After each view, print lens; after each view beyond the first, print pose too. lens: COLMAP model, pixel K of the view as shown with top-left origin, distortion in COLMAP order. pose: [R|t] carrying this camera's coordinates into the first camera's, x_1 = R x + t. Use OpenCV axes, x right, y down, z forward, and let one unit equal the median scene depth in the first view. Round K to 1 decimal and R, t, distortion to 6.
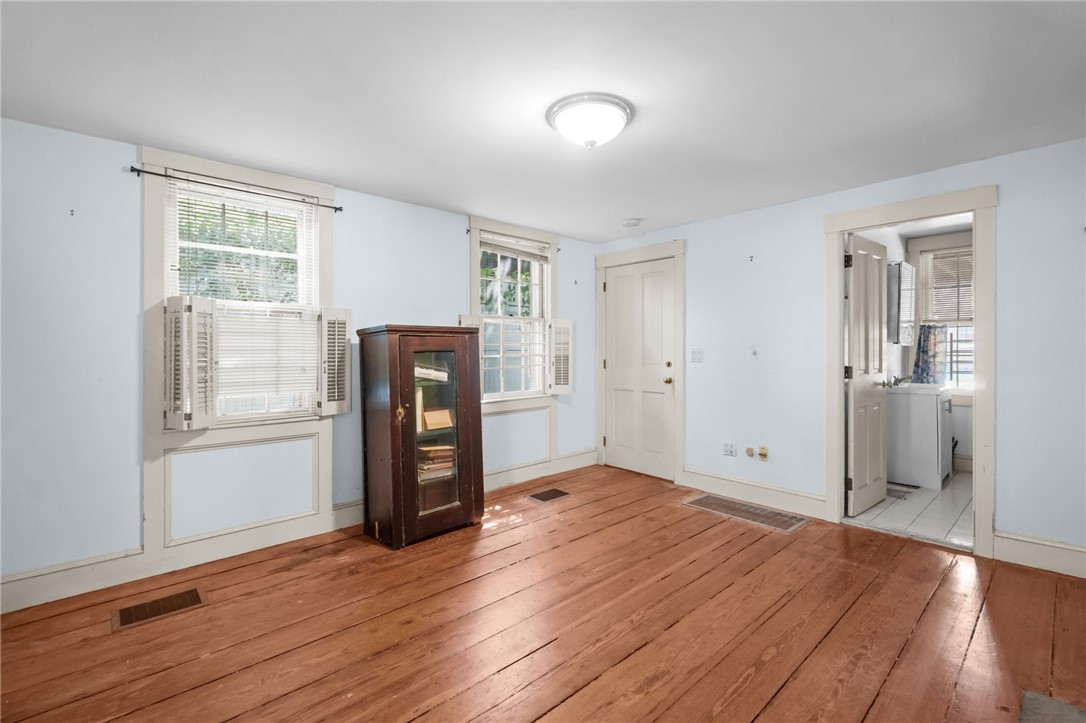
lens RADIAL K [[480.3, 0, 543.2], [0, 480.3, 350.6], [0, 0, 1]] dist [-0.001299, -0.000242]
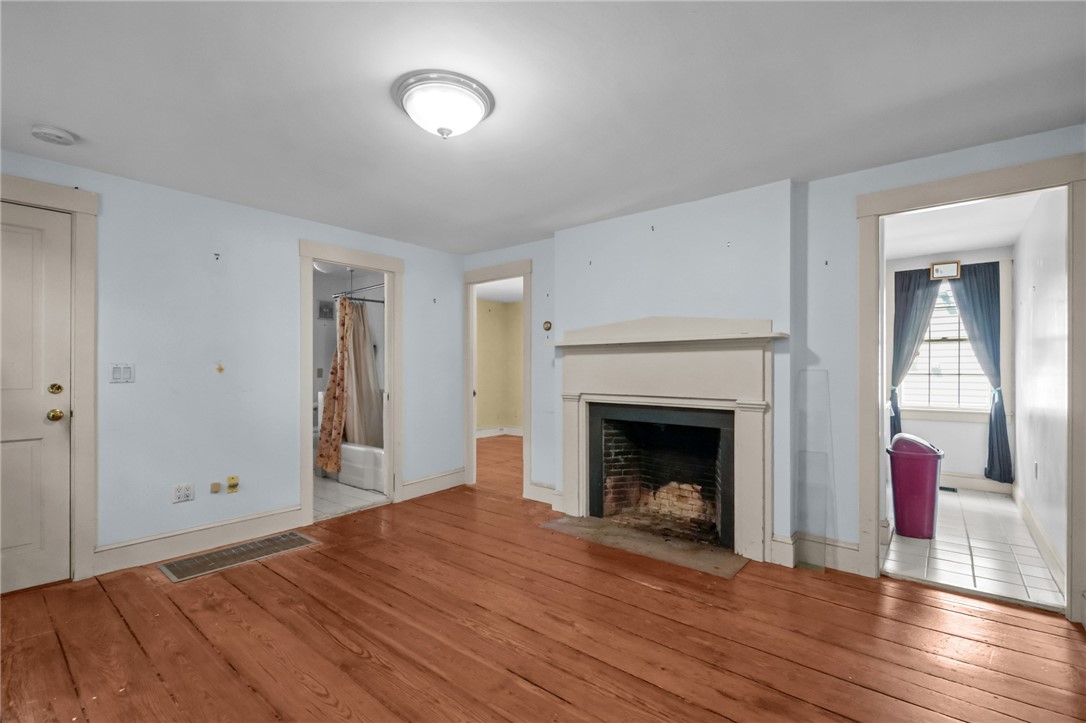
lens RADIAL K [[482.6, 0, 540.8], [0, 482.6, 376.1], [0, 0, 1]] dist [-0.000511, -0.000101]
pose [[-0.139756, -0.015299, 0.990068, -0.522024], [0.001212, 0.999877, 0.015621, 0.005096], [-0.990185, 0.003384, -0.139720, 0.610386]]
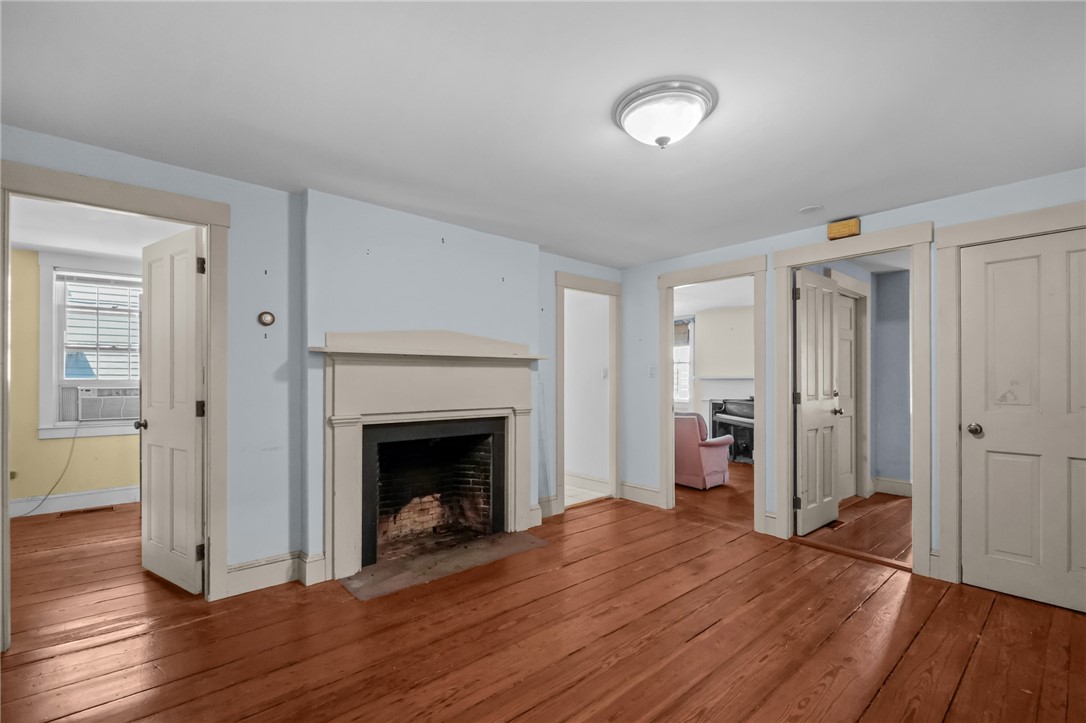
lens RADIAL K [[482.6, 0, 540.8], [0, 482.6, 376.1], [0, 0, 1]] dist [-0.000511, -0.000101]
pose [[-0.999805, 0.001014, 0.019697, 0.194627], [0.000885, 0.999978, -0.006546, -0.000929], [-0.019703, -0.006527, -0.999785, 1.211799]]
